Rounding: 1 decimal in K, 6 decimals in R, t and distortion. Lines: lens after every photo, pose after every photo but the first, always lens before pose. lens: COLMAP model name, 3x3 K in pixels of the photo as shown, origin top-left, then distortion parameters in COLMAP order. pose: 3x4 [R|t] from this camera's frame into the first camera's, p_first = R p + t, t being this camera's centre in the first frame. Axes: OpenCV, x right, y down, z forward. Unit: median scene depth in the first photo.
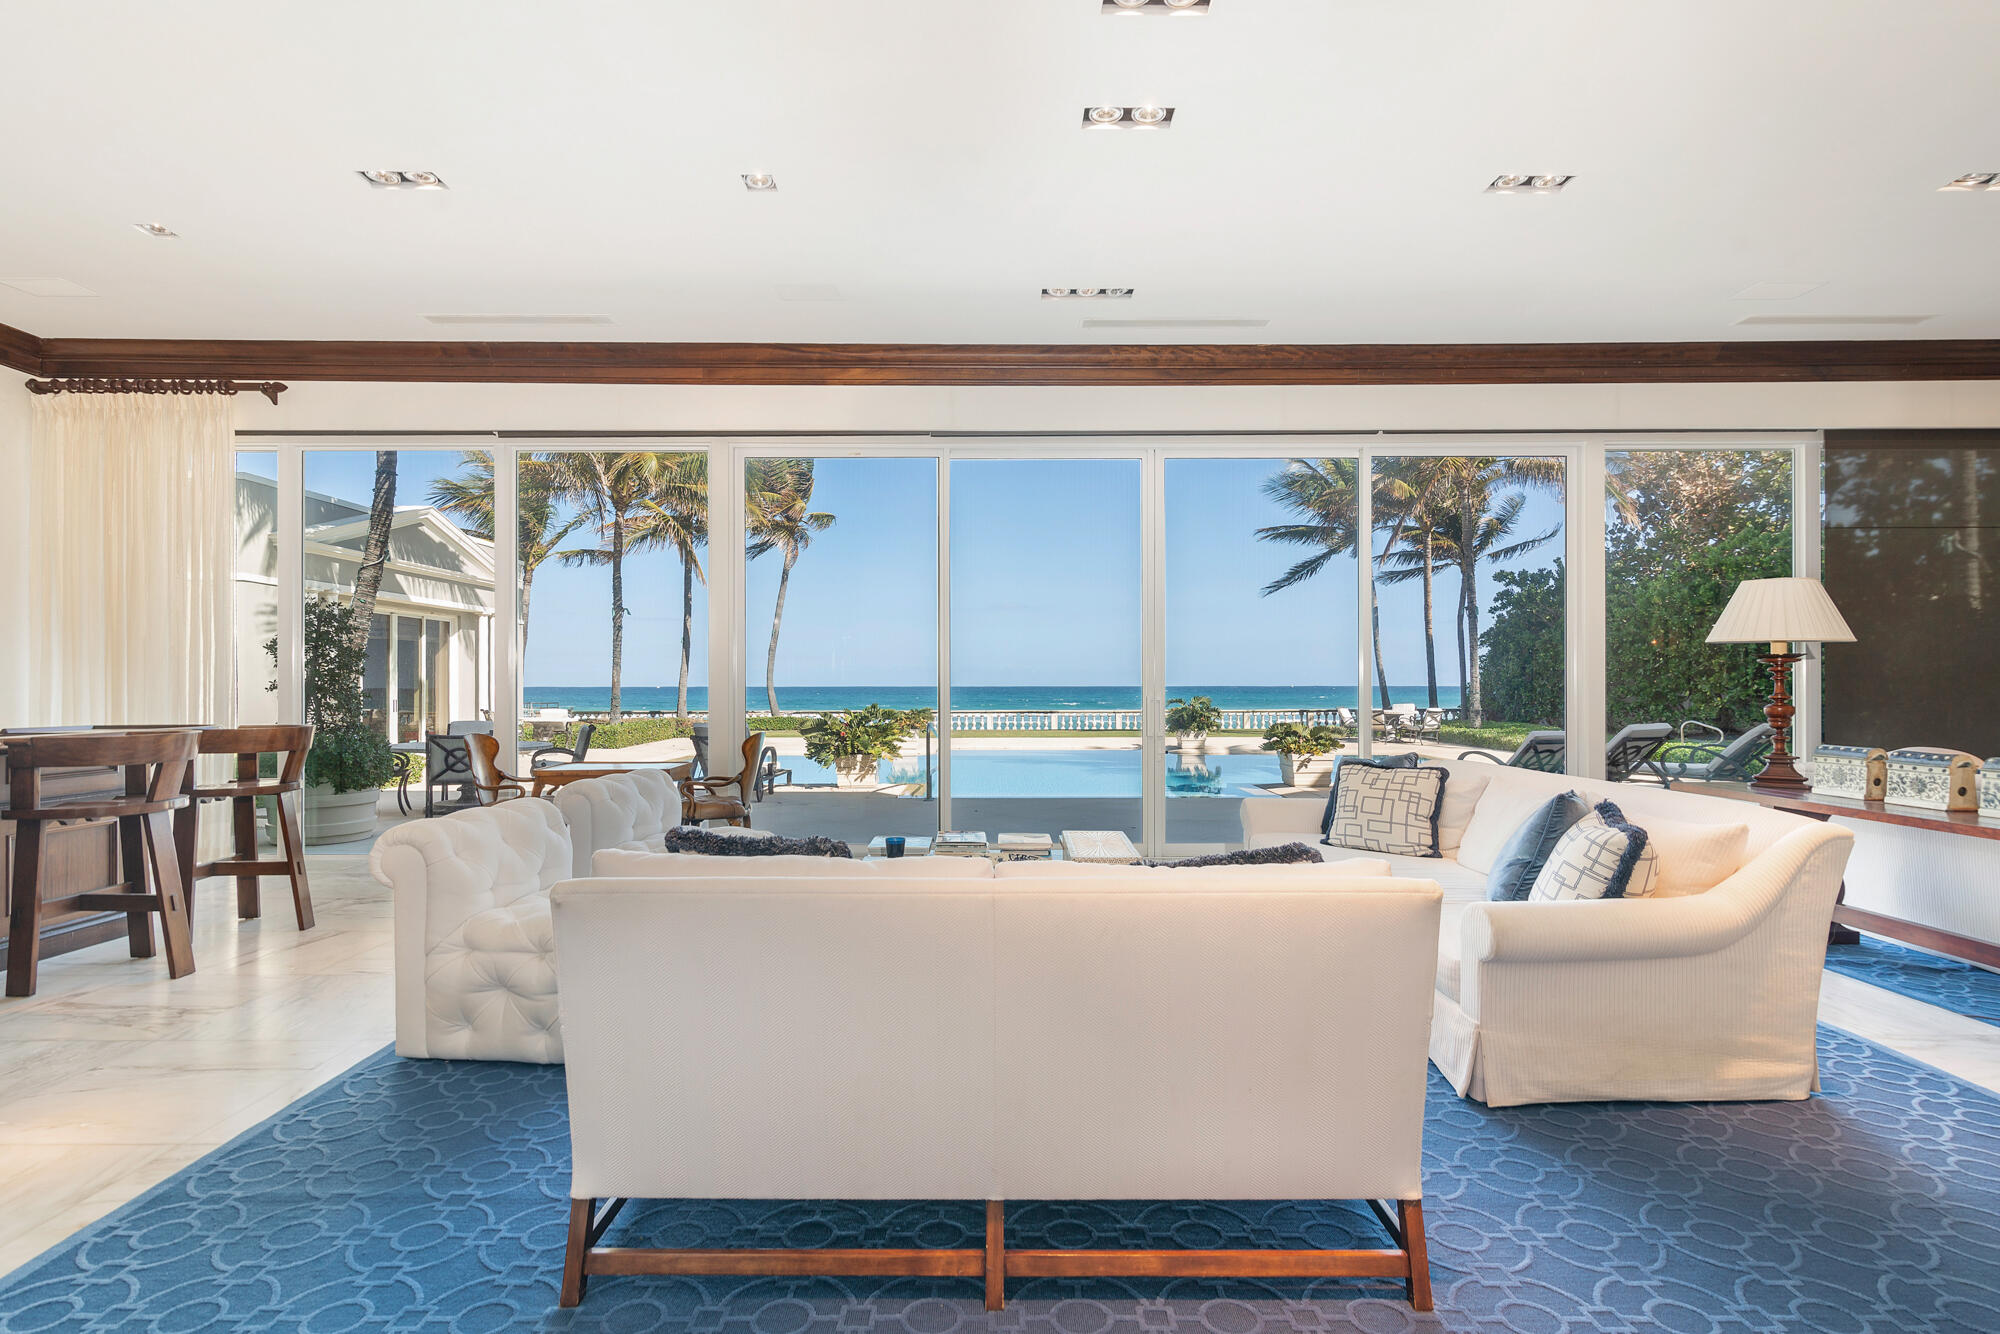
lens RADIAL K [[916.9, 0, 985.7], [0, 916.9, 687.6], [0, 0, 1]] dist [0.001898, -0.001630]
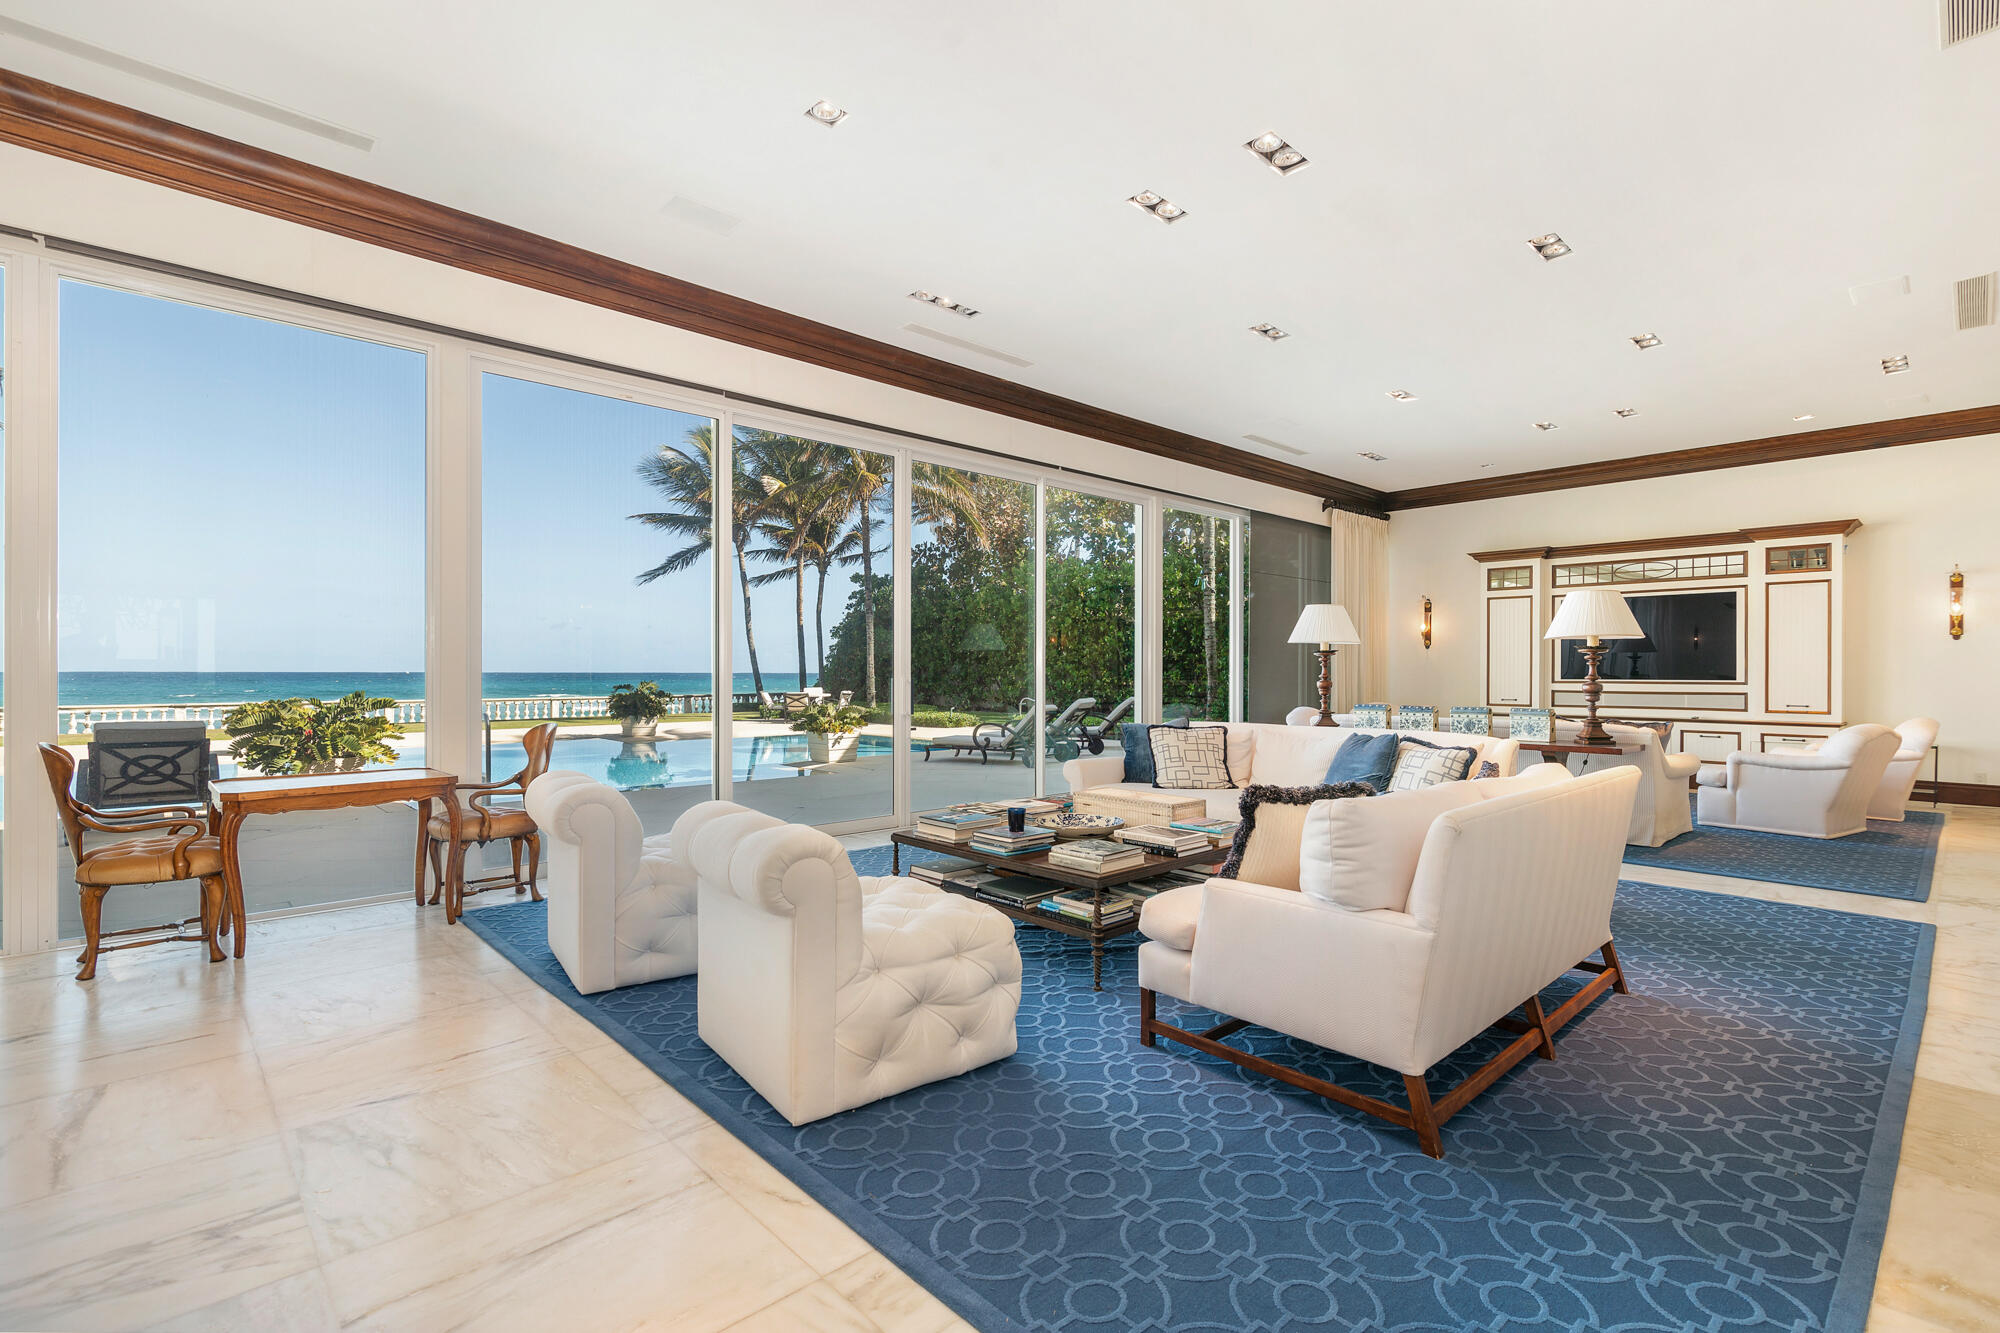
lens RADIAL K [[916.9, 0, 998.5], [0, 916.9, 670.3], [0, 0, 1]] dist [0.001898, -0.001630]
pose [[0.726524, 0.004583, 0.687126, -0.262393], [-0.001283, 0.999985, -0.005313, 0.003564], [-0.687140, 0.002979, 0.726519, 0.076044]]
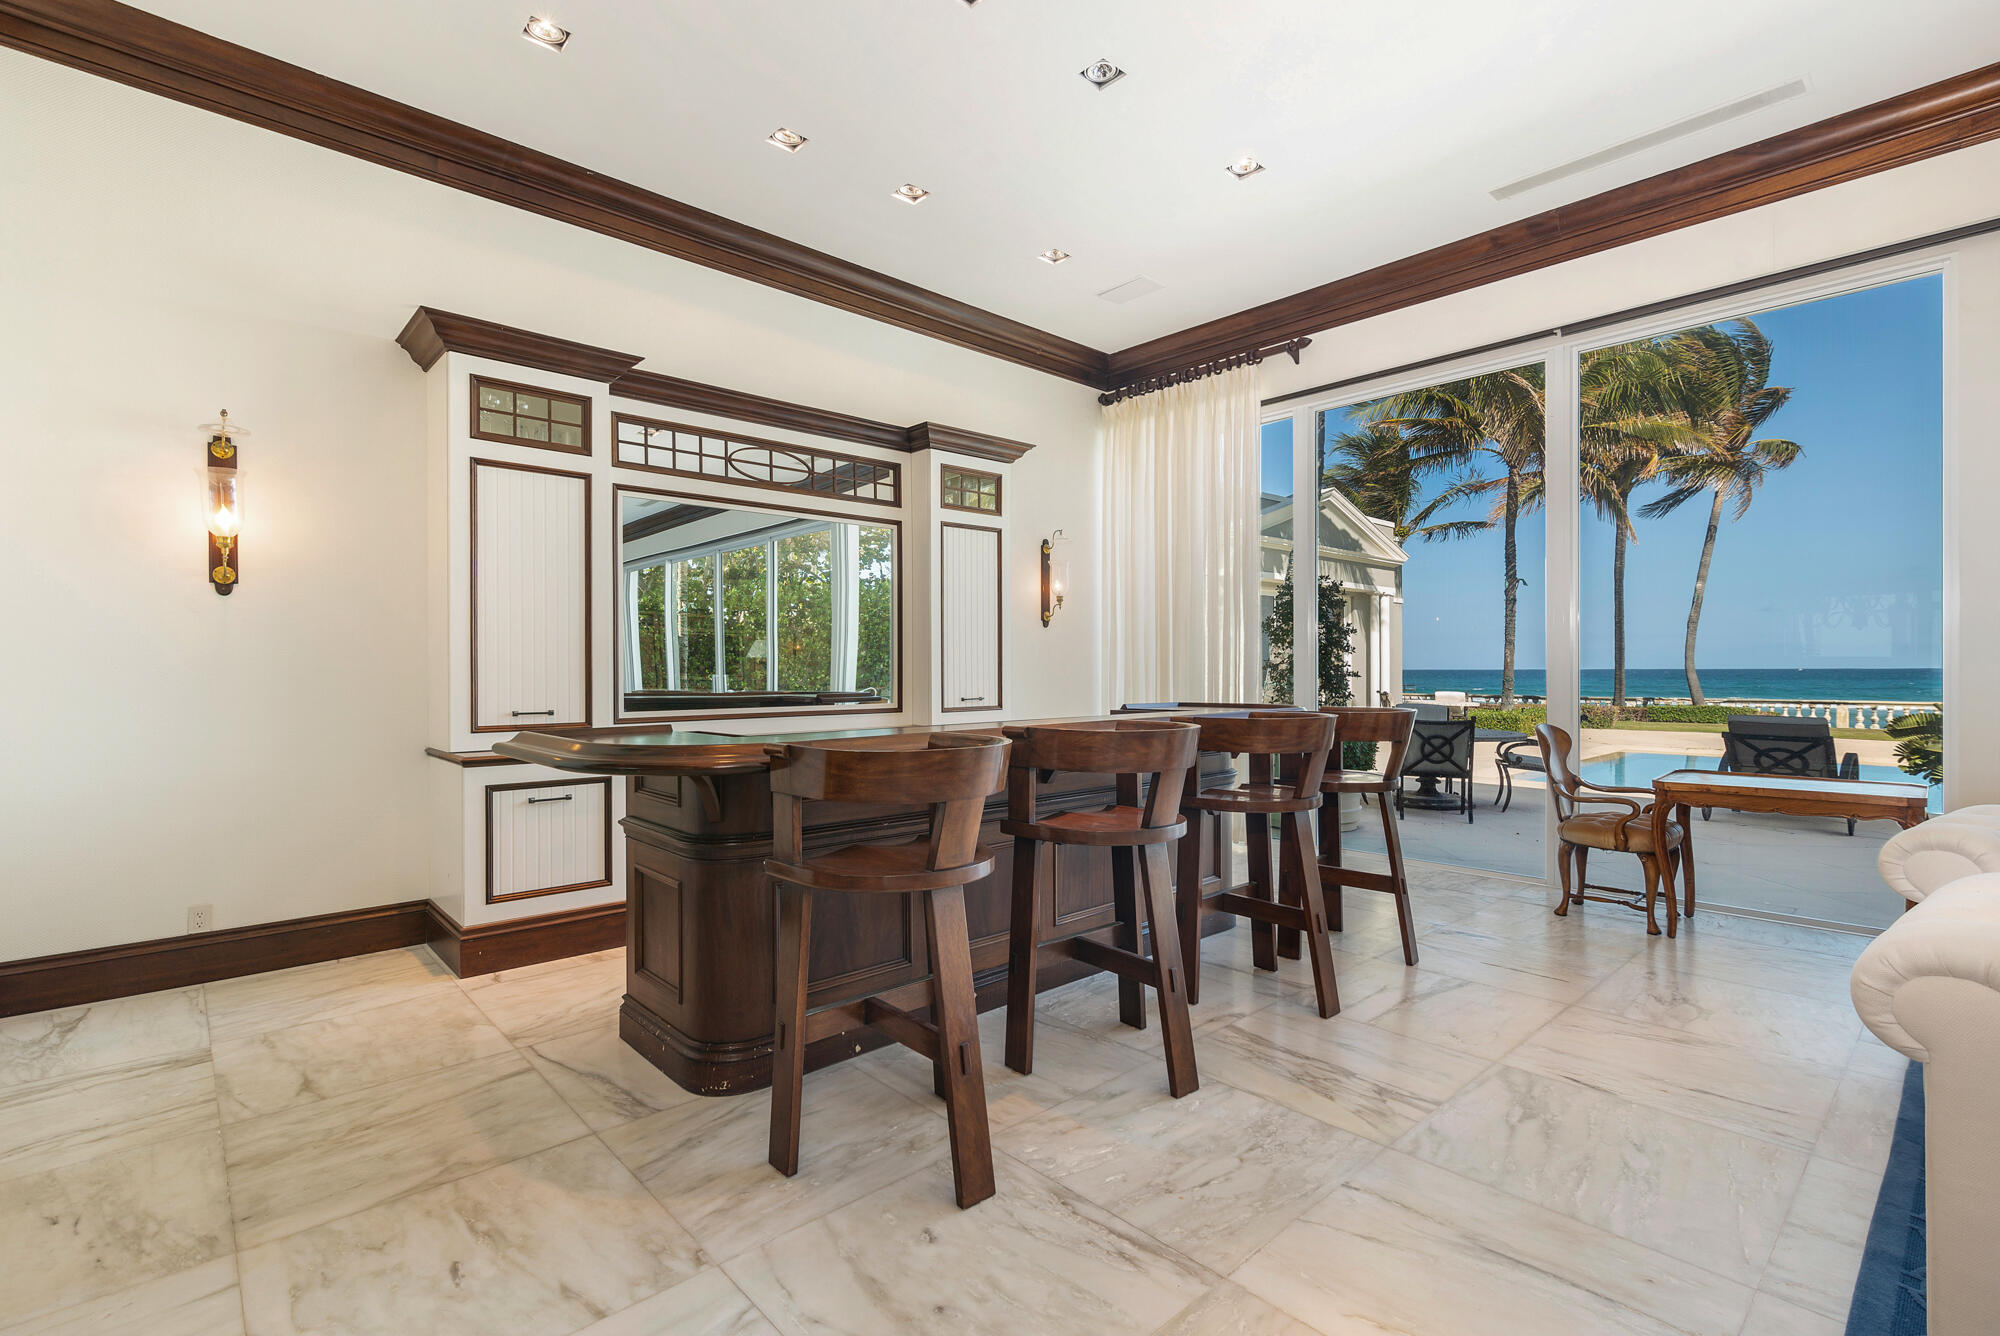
lens RADIAL K [[916.9, 0, 1008.6], [0, 916.9, 671.3], [0, 0, 1]] dist [0.001898, -0.001630]
pose [[0.679035, -0.001906, -0.734103, -0.153185], [0.002137, 0.999998, -0.000619, 0.003258], [0.734103, -0.001148, 0.679037, 0.078025]]
